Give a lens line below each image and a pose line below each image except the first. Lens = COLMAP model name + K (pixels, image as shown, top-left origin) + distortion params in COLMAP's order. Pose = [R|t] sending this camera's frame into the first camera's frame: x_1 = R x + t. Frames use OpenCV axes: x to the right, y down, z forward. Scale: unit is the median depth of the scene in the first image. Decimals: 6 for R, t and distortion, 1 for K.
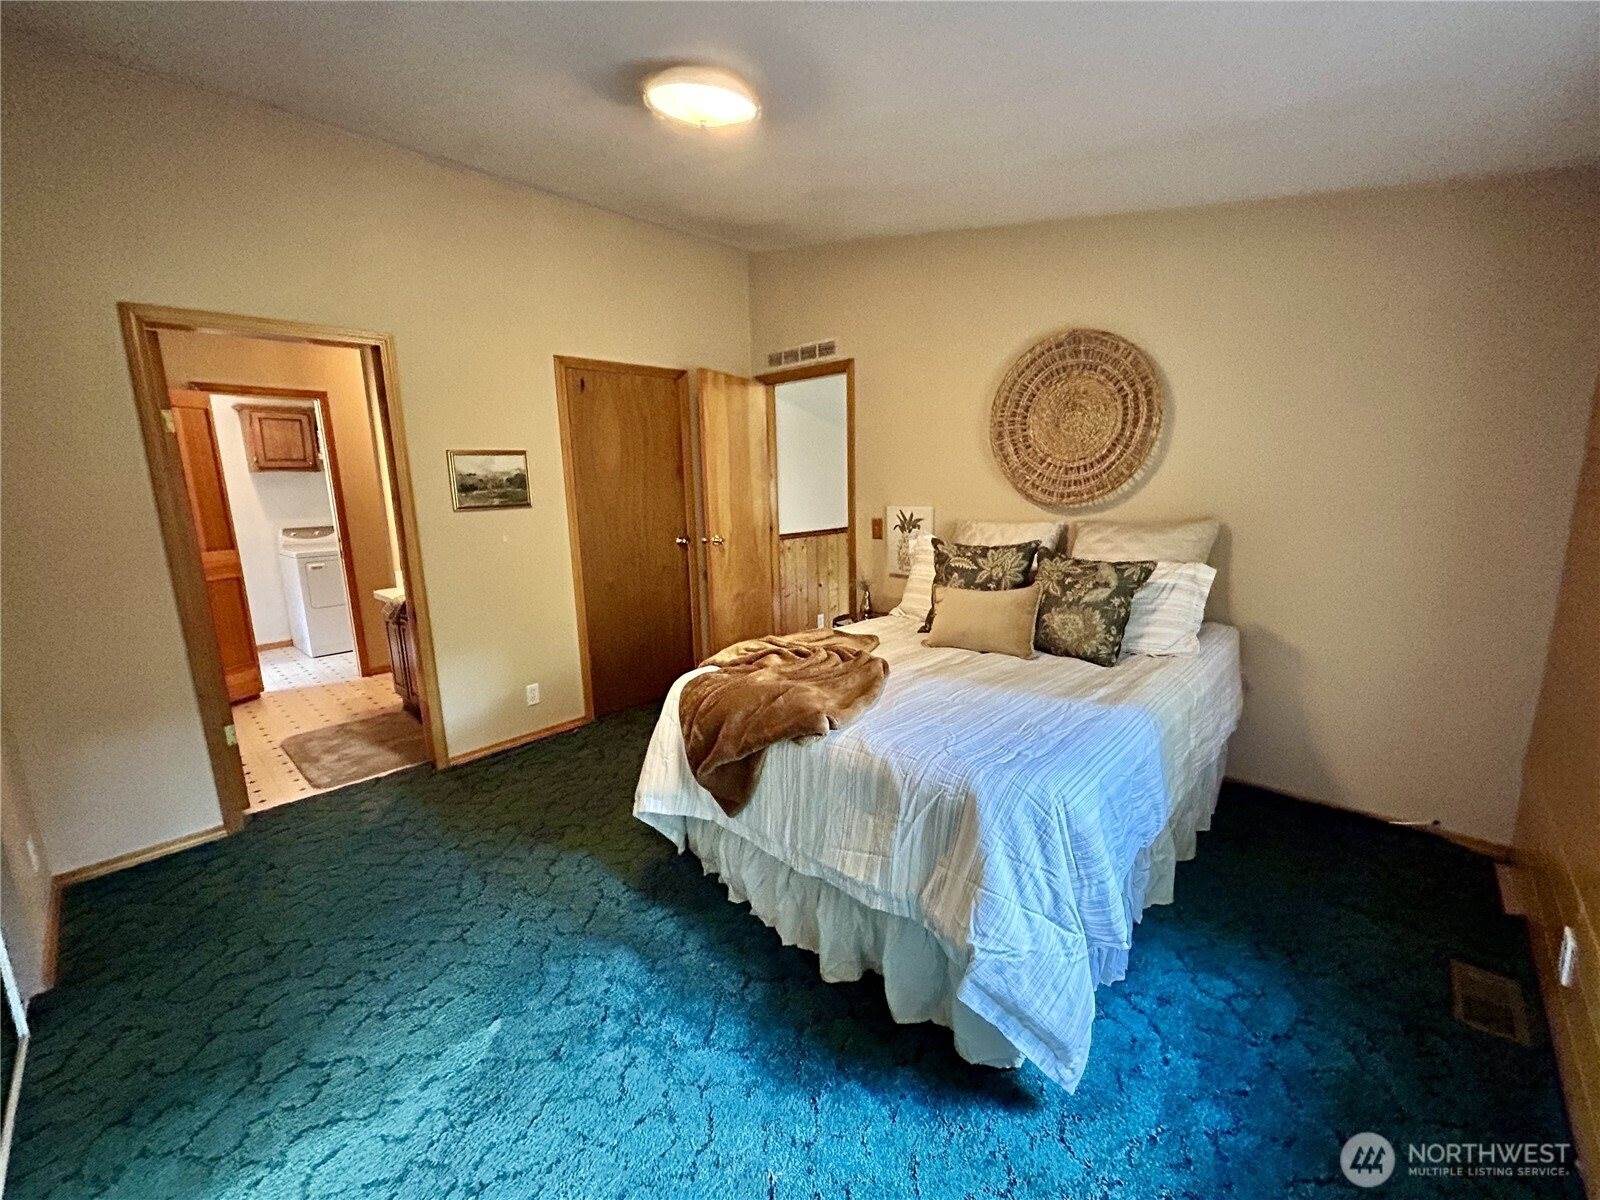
lens RADIAL K [[648.7, 0, 801.7], [0, 648.7, 598.0], [0, 0, 1]] dist [-0.003043, 0.000071]
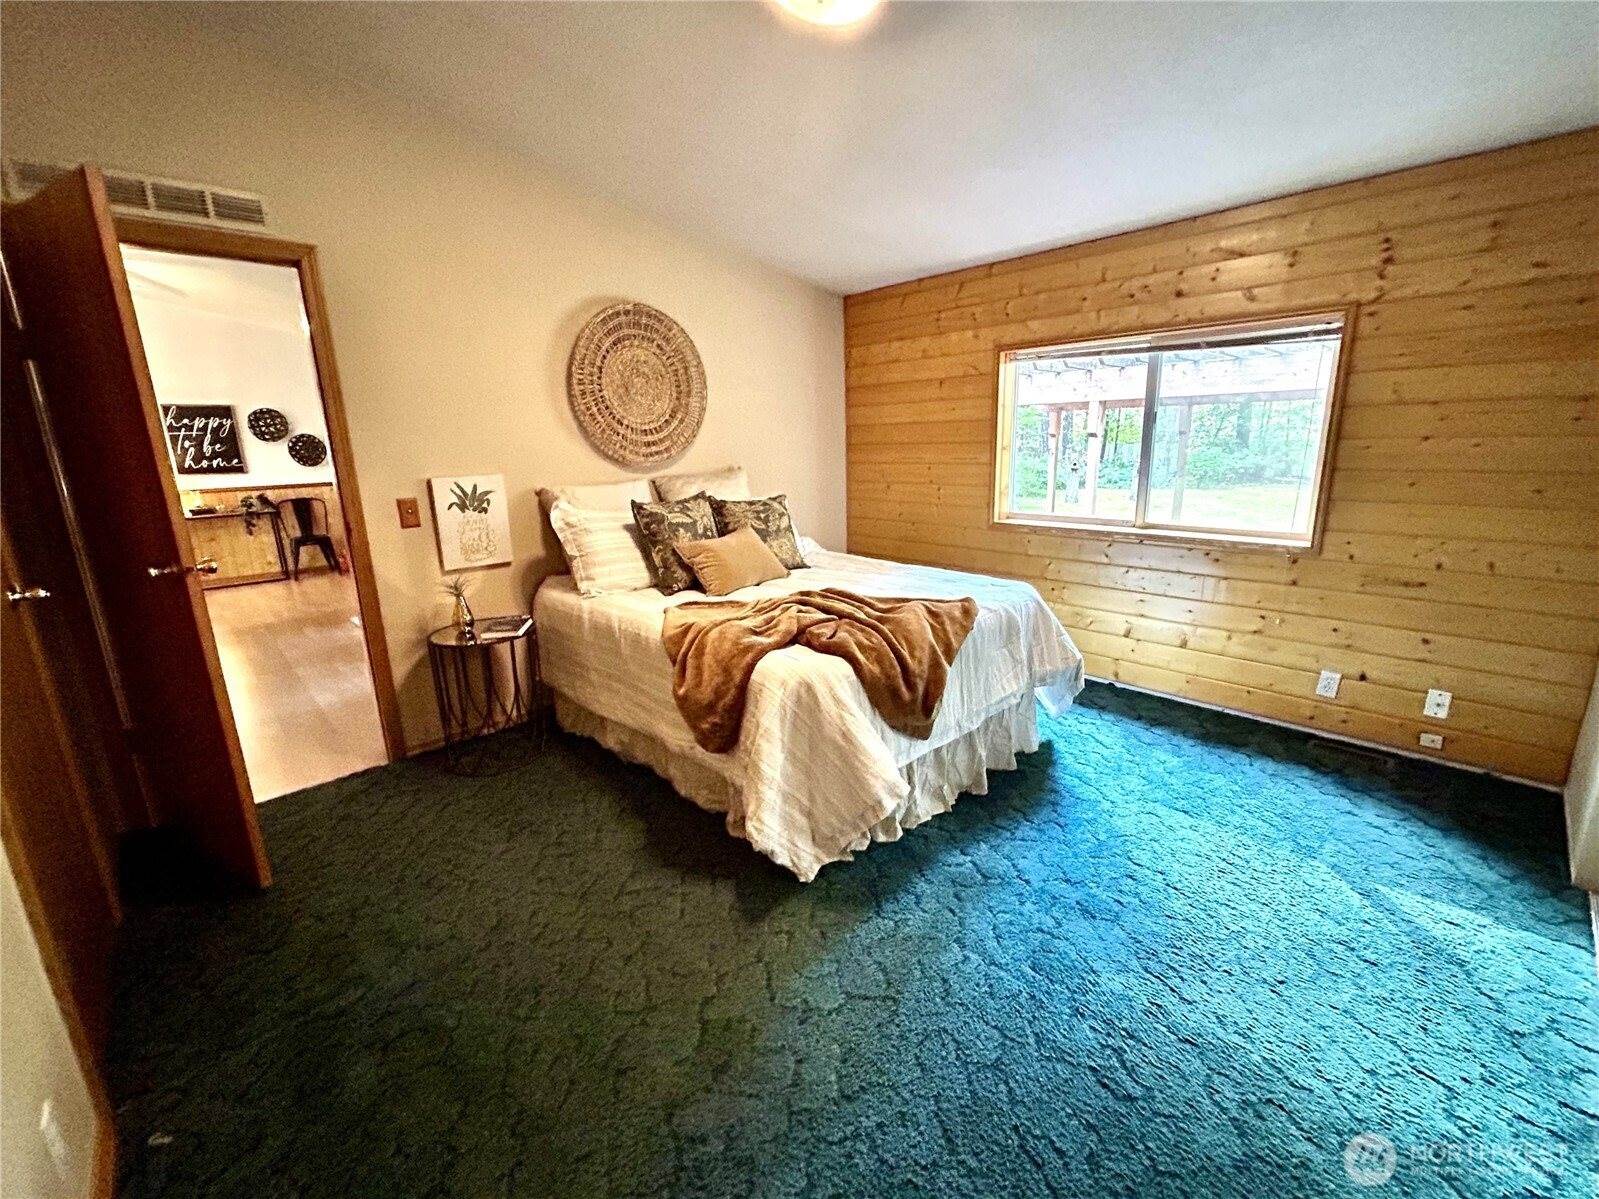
lens RADIAL K [[648.3, 0, 807.6], [0, 648.3, 601.1], [0, 0, 1]] dist [-0.003043, 0.000071]
pose [[0.058012, -0.224726, 0.972694, -0.699321], [0.203872, 0.956468, 0.208818, -0.092265], [-0.977277, 0.186191, 0.101302, 0.652179]]
